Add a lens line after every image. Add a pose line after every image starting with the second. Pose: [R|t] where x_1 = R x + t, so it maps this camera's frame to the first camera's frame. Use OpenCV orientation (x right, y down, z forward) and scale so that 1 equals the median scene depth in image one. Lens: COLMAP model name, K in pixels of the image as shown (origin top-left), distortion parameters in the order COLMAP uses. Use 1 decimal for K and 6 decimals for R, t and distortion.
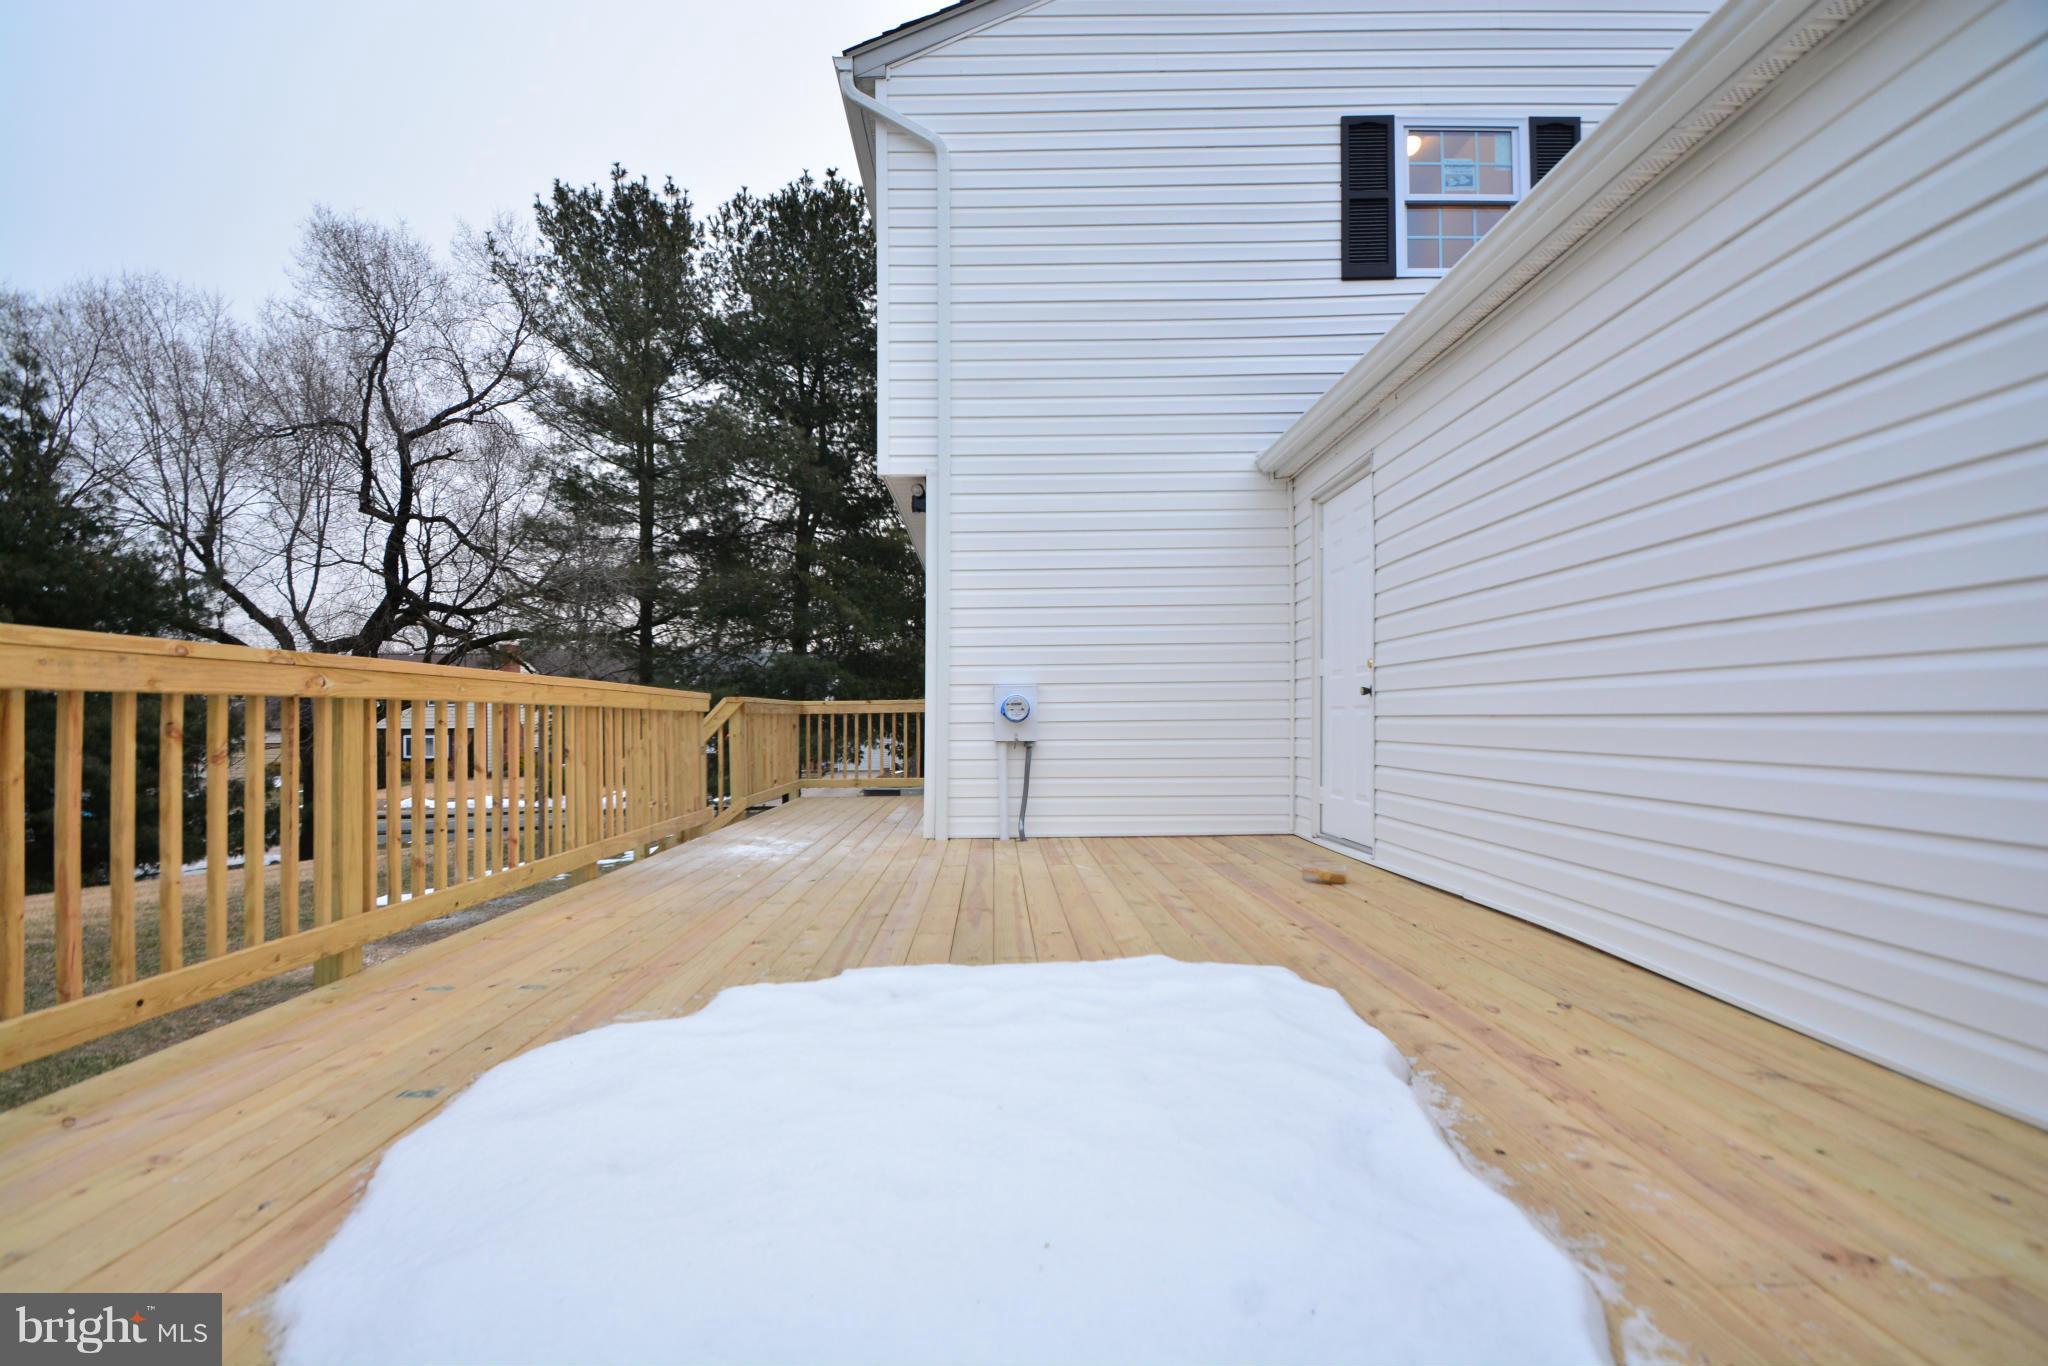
lens RADIAL K [[897.9, 0, 990.8], [0, 897.9, 715.7], [0, 0, 1]] dist [0.000128, 0.000079]
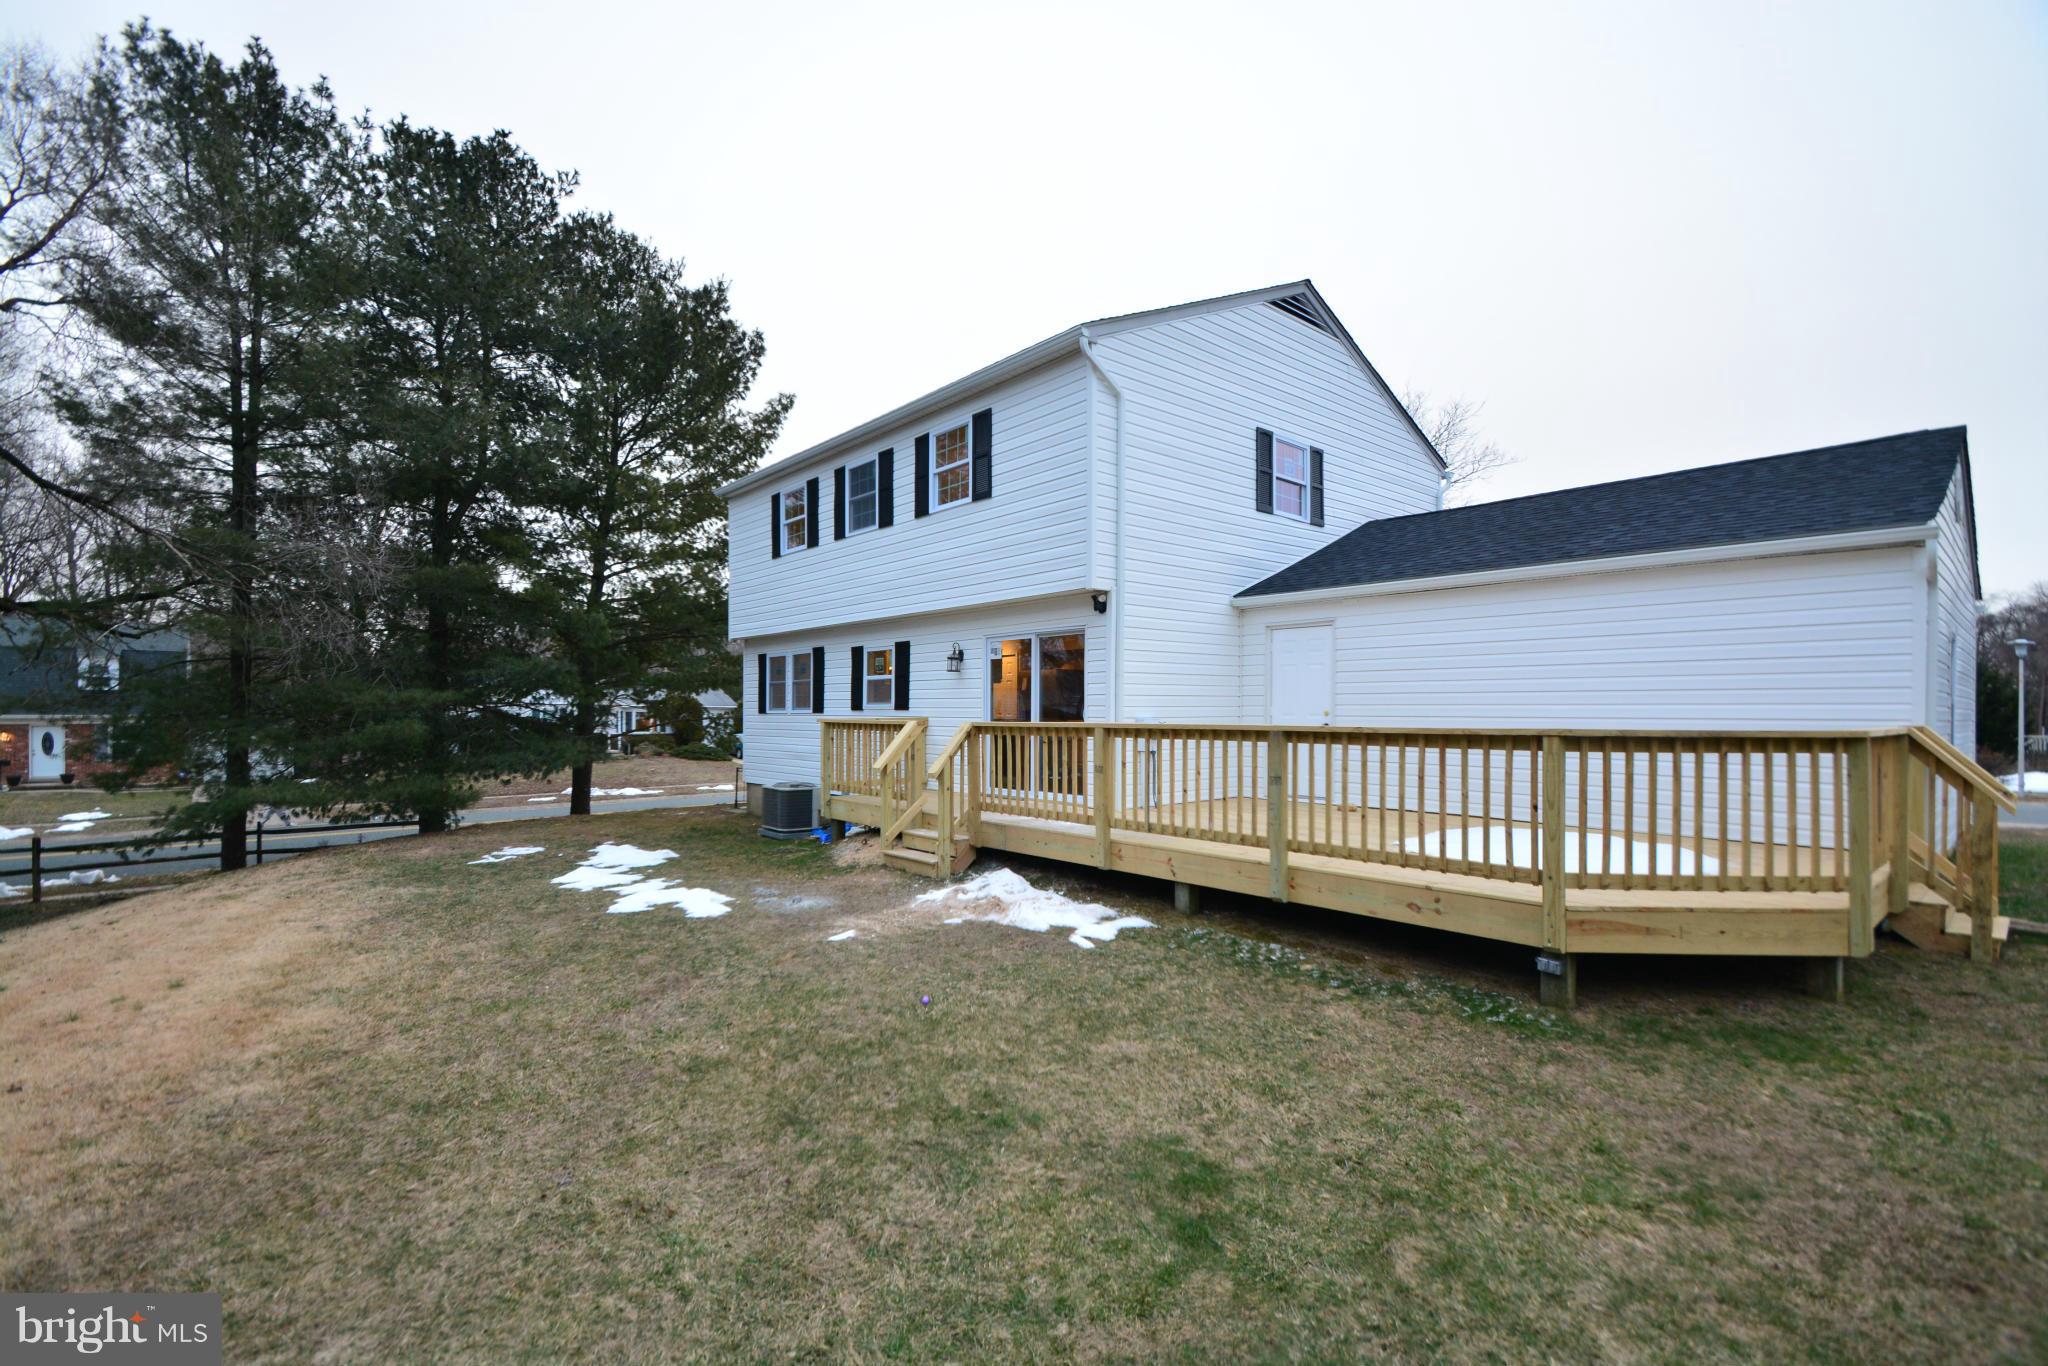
lens RADIAL K [[897.9, 0, 990.8], [0, 897.9, 715.7], [0, 0, 1]] dist [0.000128, 0.000079]
pose [[0.766270, 0.008821, 0.642458, -1.295711], [-0.007960, 0.999959, -0.004236, -0.029179], [-0.642470, -0.001868, 0.766309, -0.120547]]
